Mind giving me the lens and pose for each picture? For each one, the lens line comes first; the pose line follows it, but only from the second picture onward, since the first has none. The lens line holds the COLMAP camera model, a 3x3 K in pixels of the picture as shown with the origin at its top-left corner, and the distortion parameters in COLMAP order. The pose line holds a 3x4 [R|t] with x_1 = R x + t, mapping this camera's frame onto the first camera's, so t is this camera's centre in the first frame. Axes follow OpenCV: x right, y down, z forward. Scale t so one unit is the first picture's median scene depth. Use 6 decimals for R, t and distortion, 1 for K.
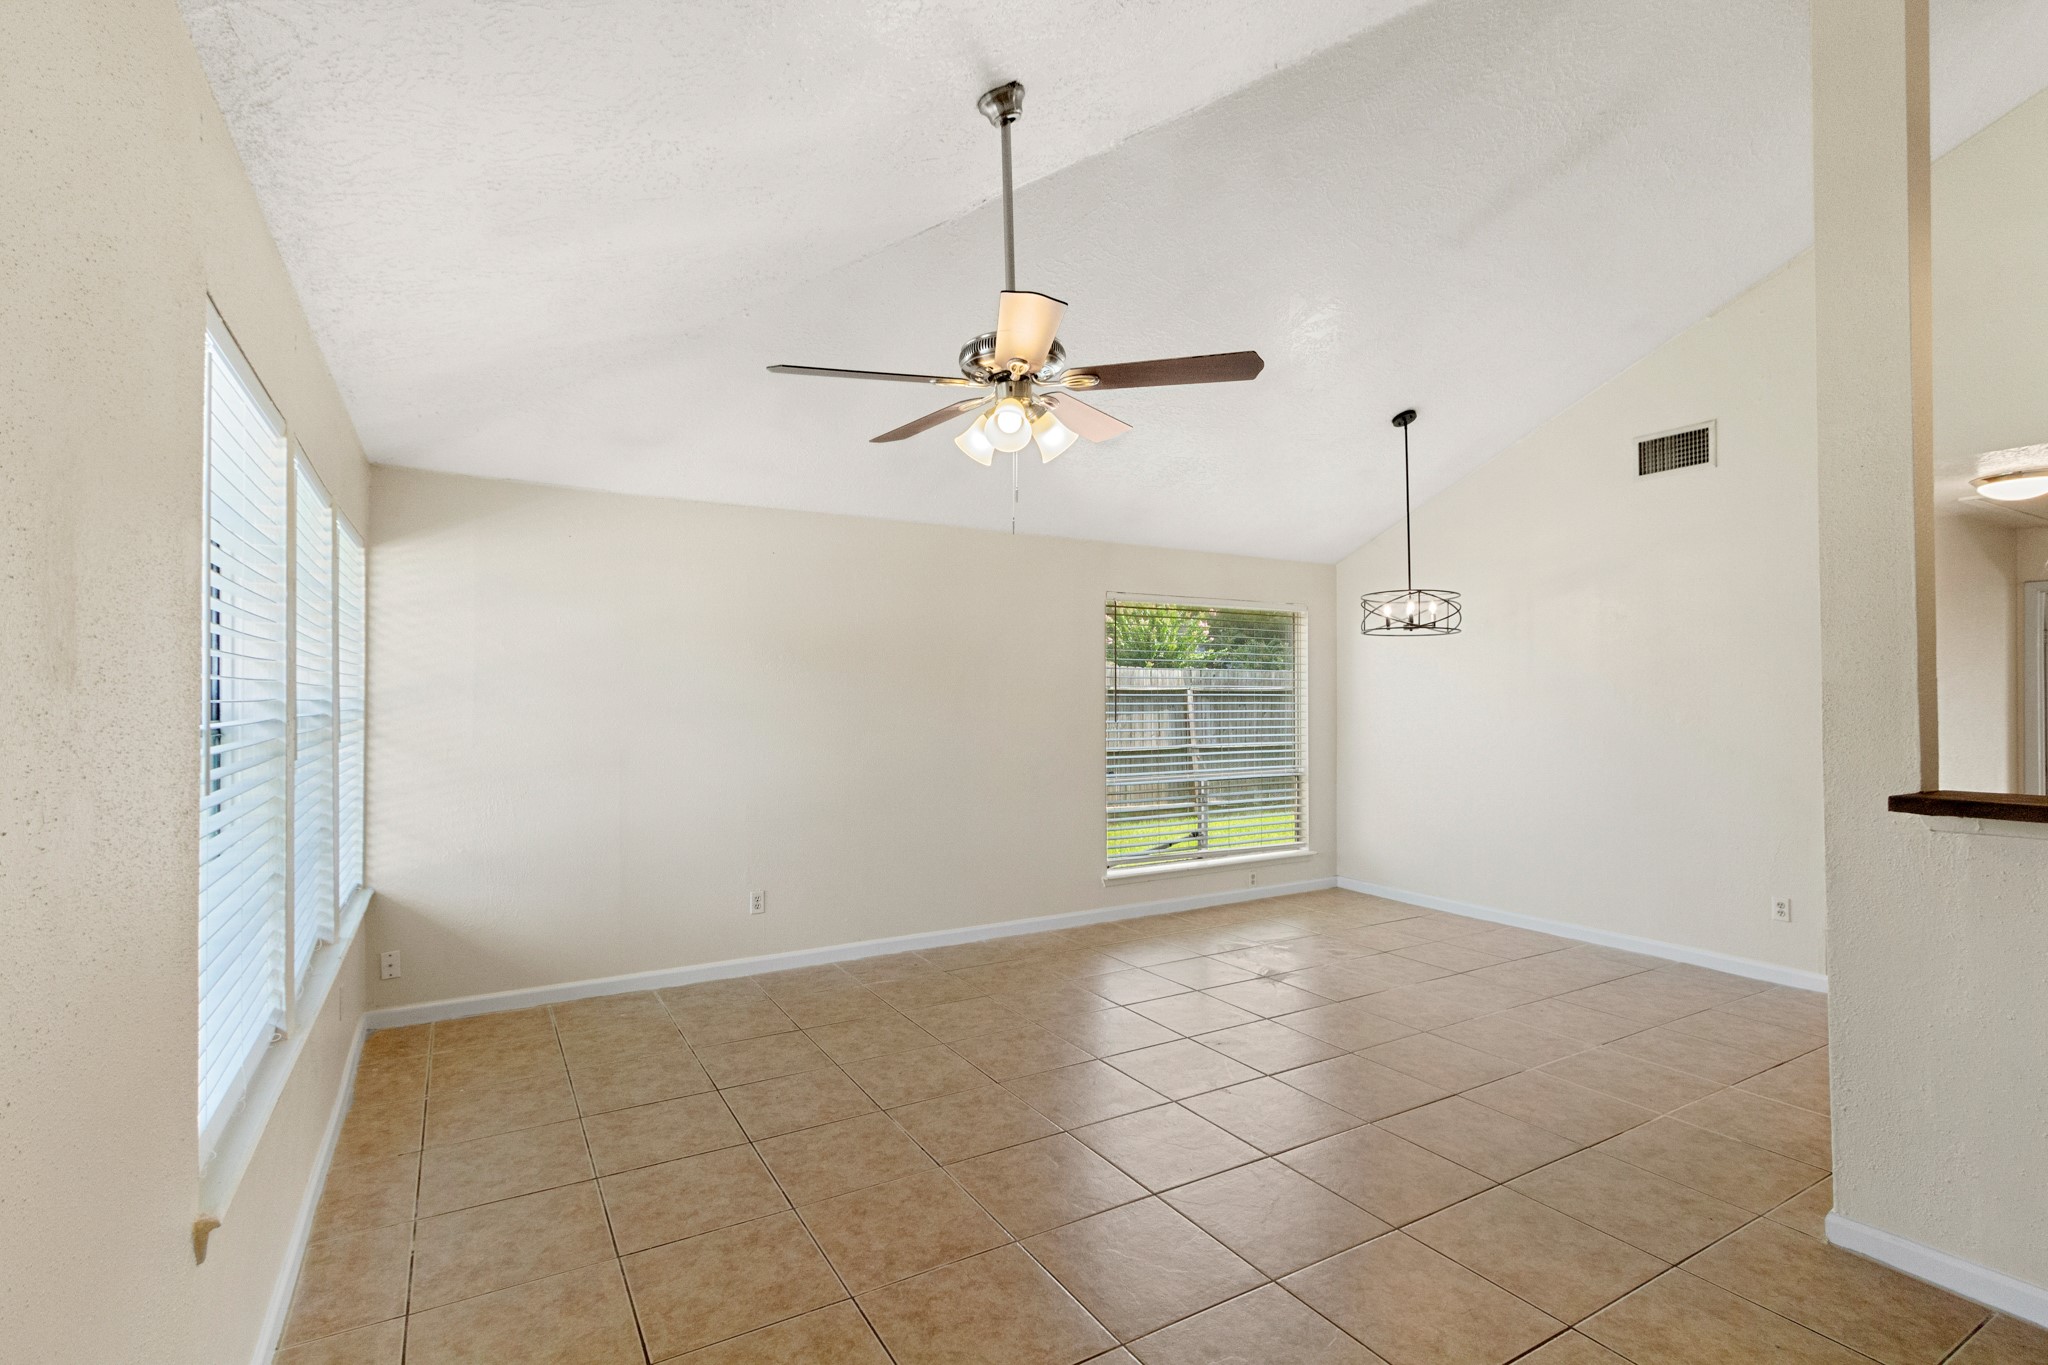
lens RADIAL K [[932.5, 0, 1027.9], [0, 932.5, 697.6], [0, 0, 1]] dist [0.027413, 0.000174]
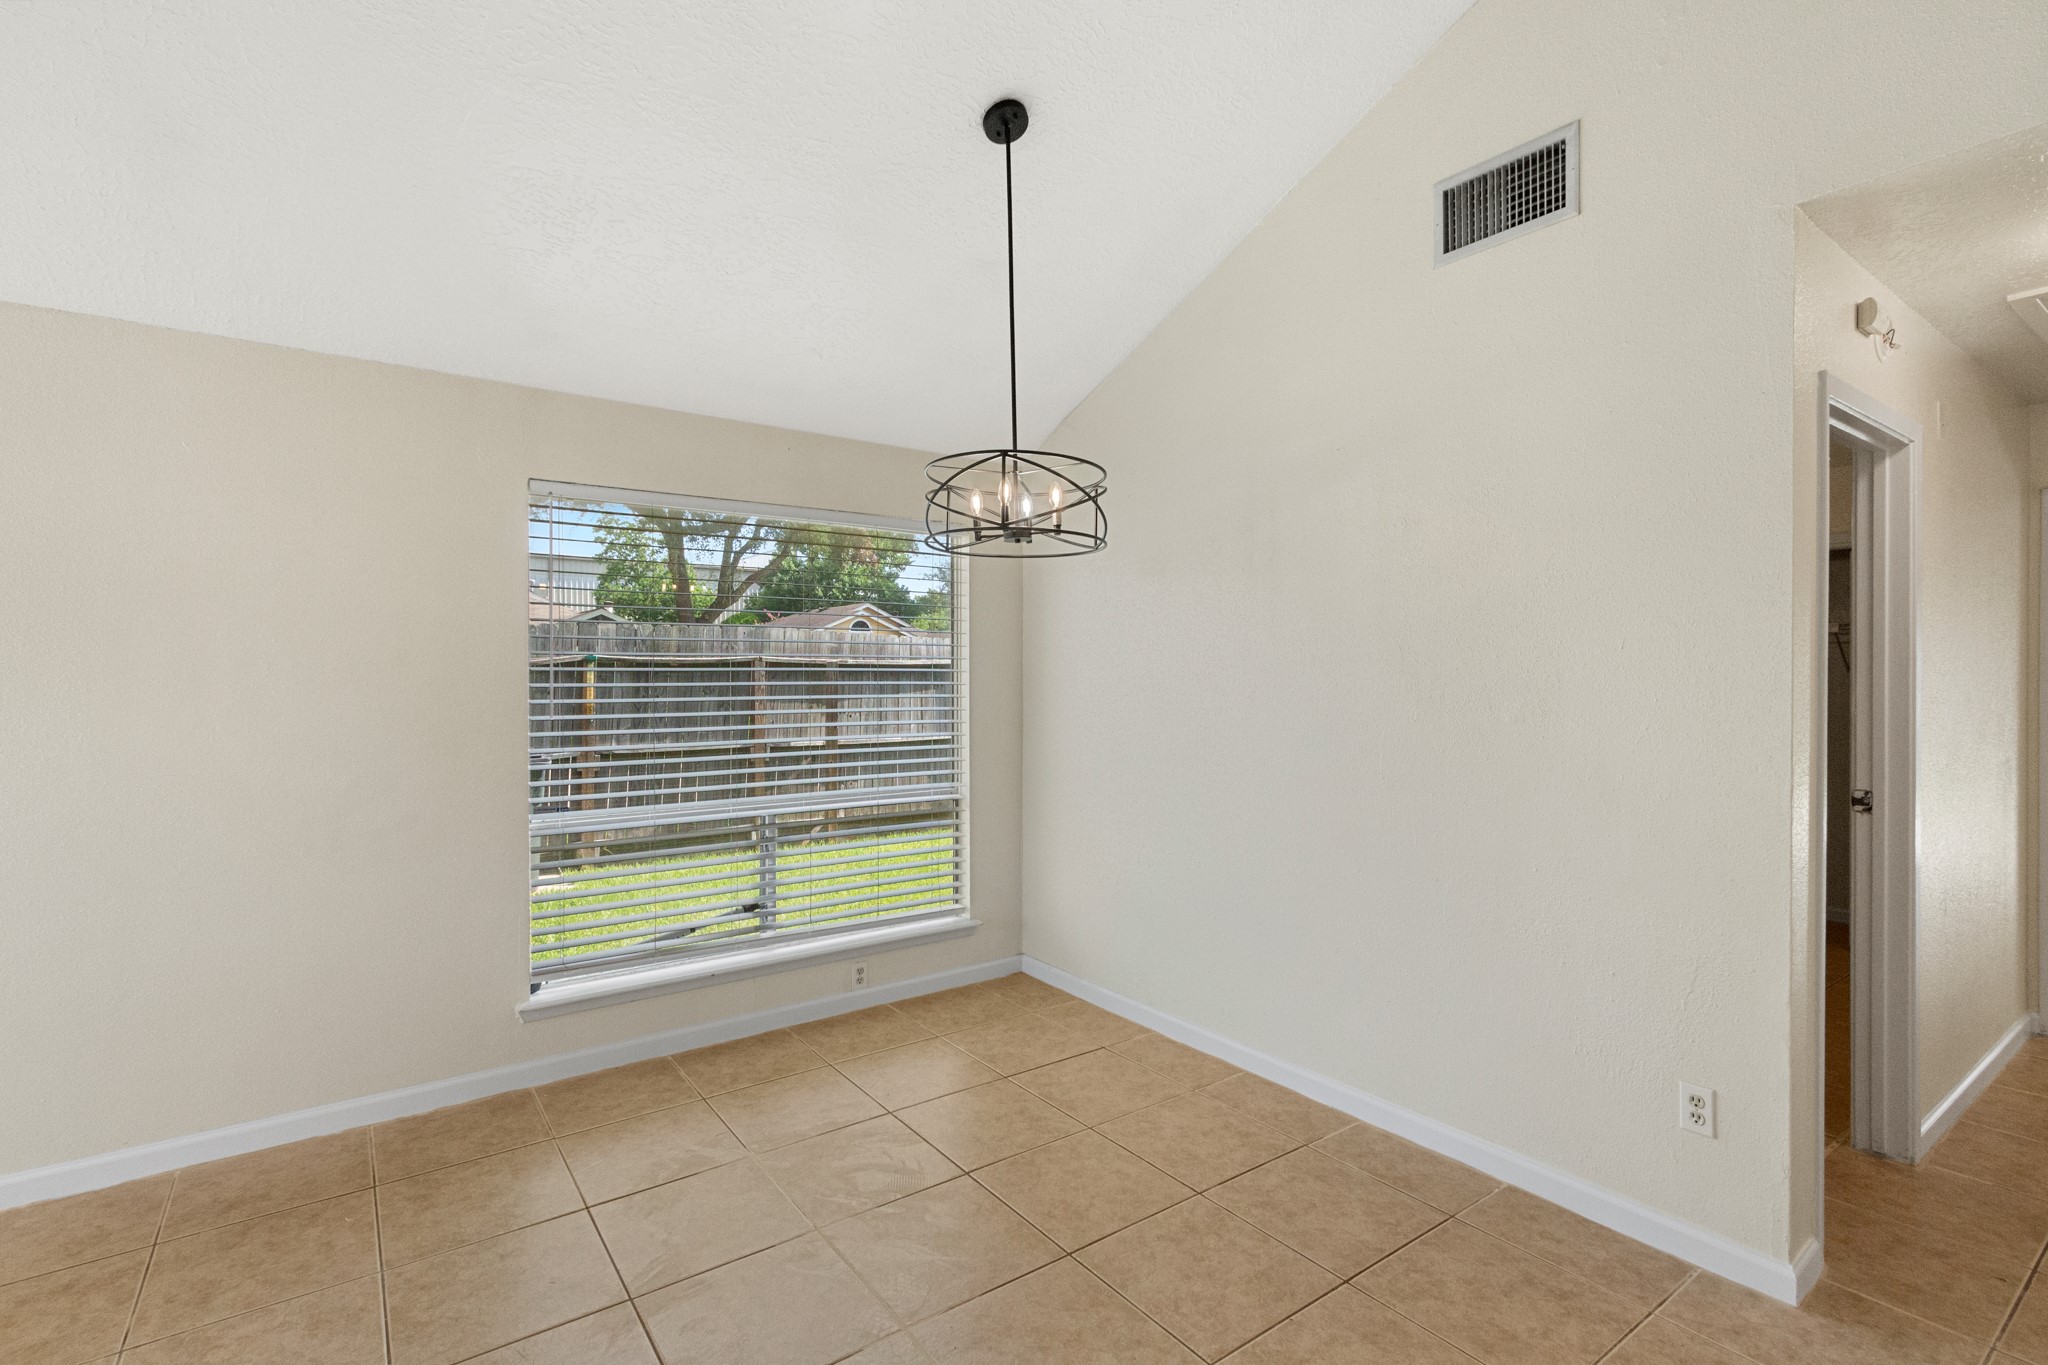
lens RADIAL K [[932.5, 0, 1020.2], [0, 932.5, 687.6], [0, 0, 1]] dist [0.027413, 0.000174]
pose [[0.997721, -0.005710, 0.067239, 0.307642], [0.004909, 0.999915, 0.012072, 0.001889], [-0.067302, -0.011715, 0.997664, 0.399747]]
